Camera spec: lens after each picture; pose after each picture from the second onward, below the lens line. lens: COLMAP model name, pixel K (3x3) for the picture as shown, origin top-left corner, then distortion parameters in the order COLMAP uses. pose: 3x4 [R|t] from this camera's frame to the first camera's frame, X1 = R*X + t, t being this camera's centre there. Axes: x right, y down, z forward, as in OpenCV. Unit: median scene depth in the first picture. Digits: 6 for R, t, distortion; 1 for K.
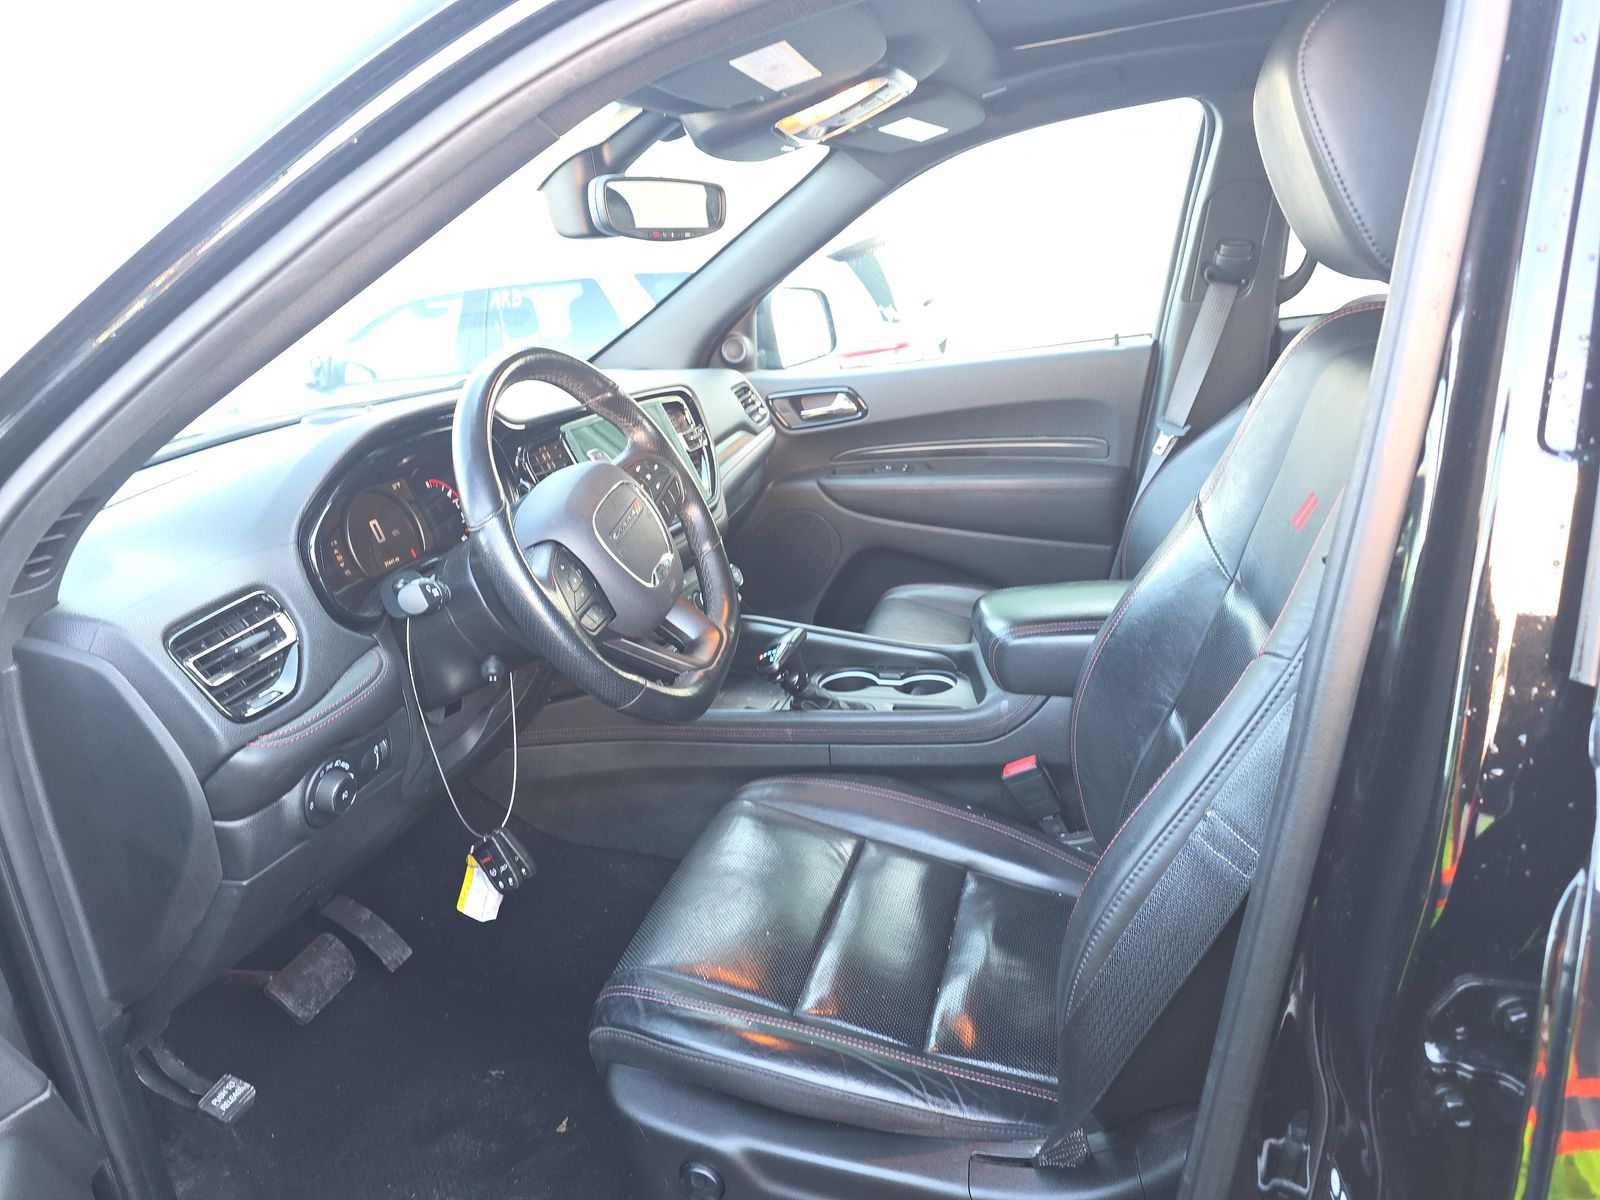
lens RADIAL K [[1069.8, 0, 795.2], [0, 1069.8, 563.0], [0, 0, 1]] dist [0.074298, -0.078213]
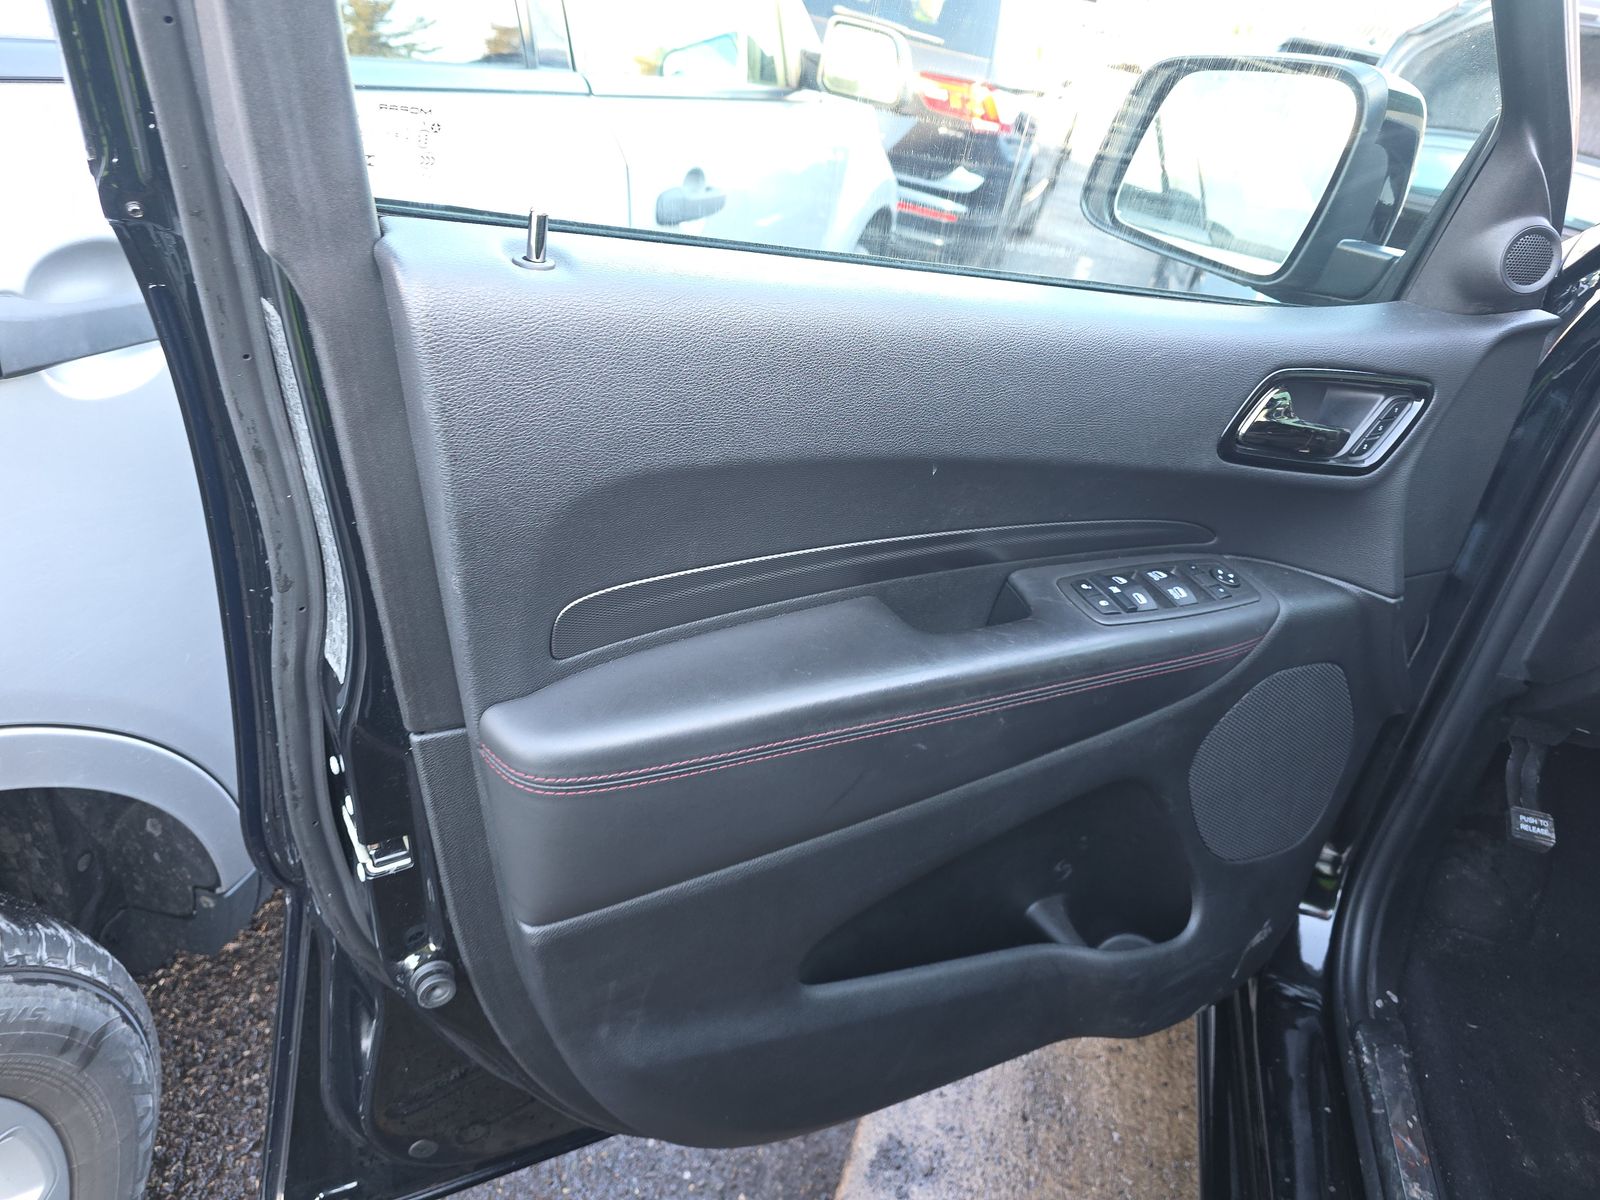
lens RADIAL K [[1069.8, 0, 795.2], [0, 1069.8, 563.0], [0, 0, 1]] dist [0.074298, -0.078213]
pose [[-0.056513, 0.530244, -0.845959, 0.251742], [-0.413945, 0.758612, 0.503148, 0.042955], [0.908546, 0.378615, 0.176621, 0.035169]]
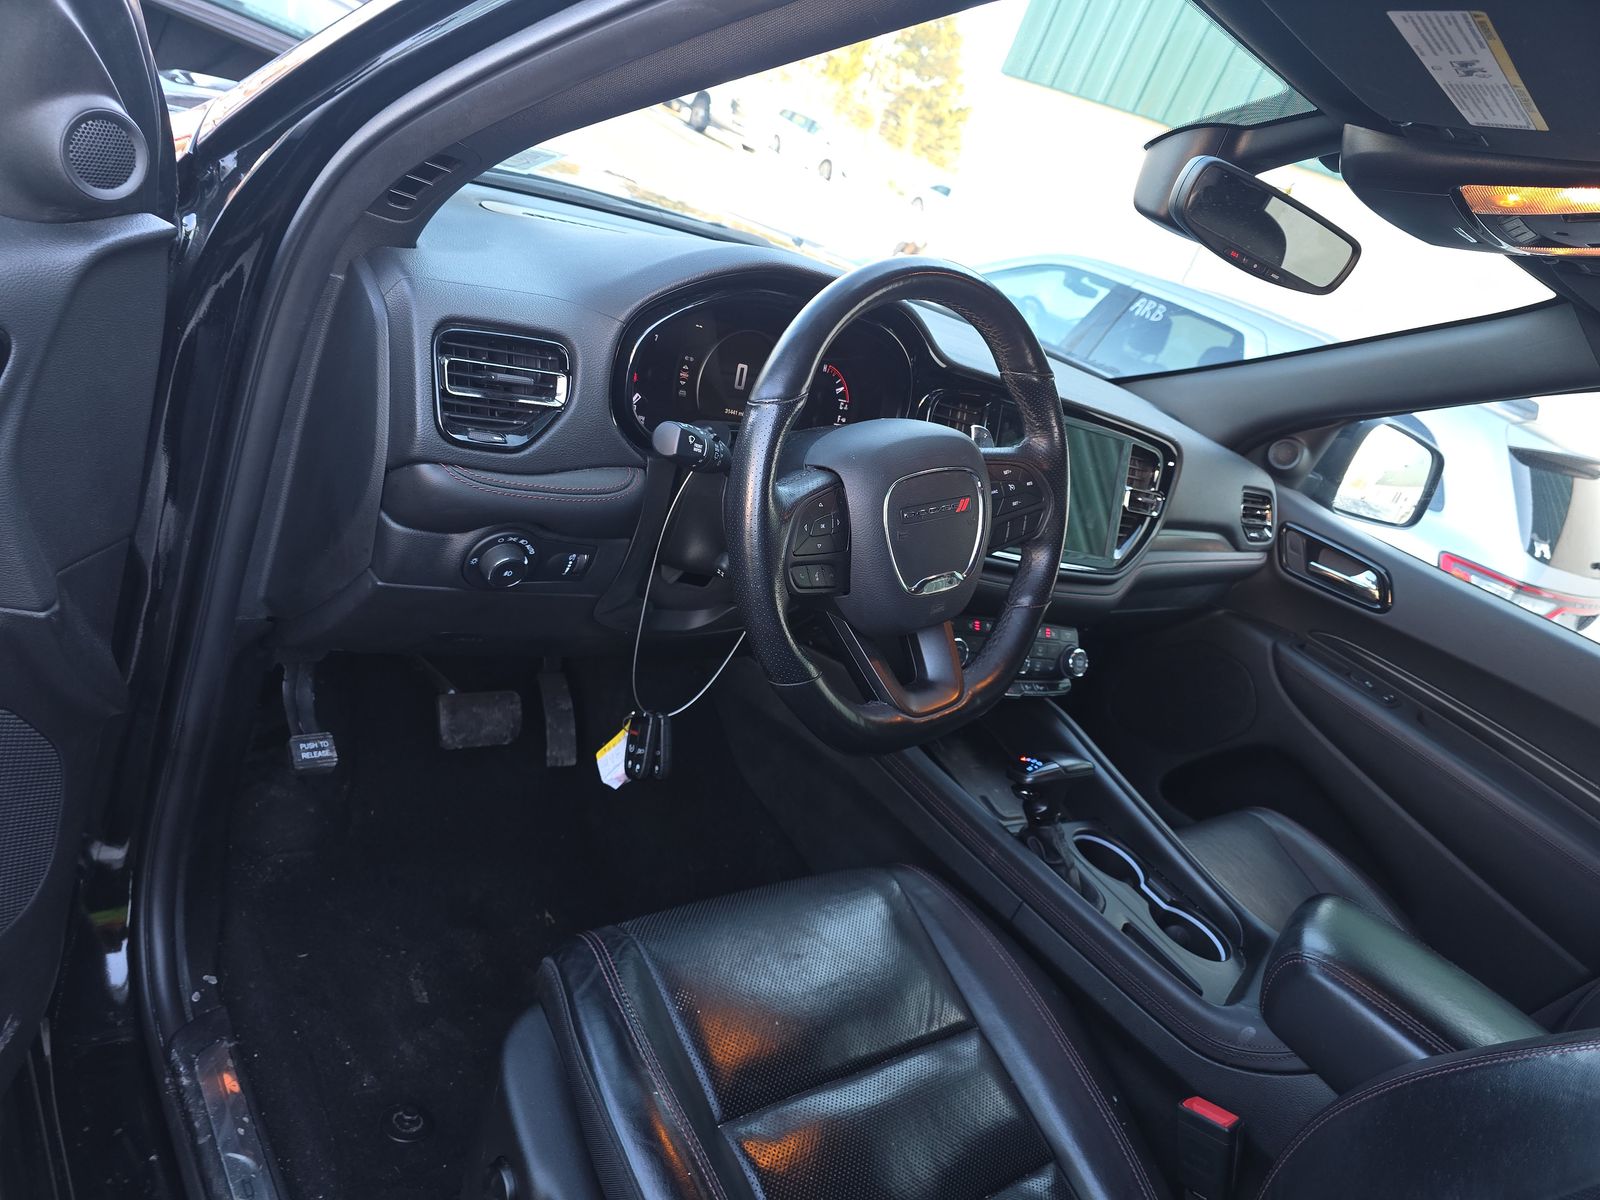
lens RADIAL K [[1069.8, 0, 795.2], [0, 1069.8, 563.0], [0, 0, 1]] dist [0.074298, -0.078213]
pose [[0.711601, 0.574620, -0.404272, 0.099225], [-0.575173, 0.806902, 0.134482, -0.045944], [0.403484, 0.136829, 0.904698, 0.192871]]
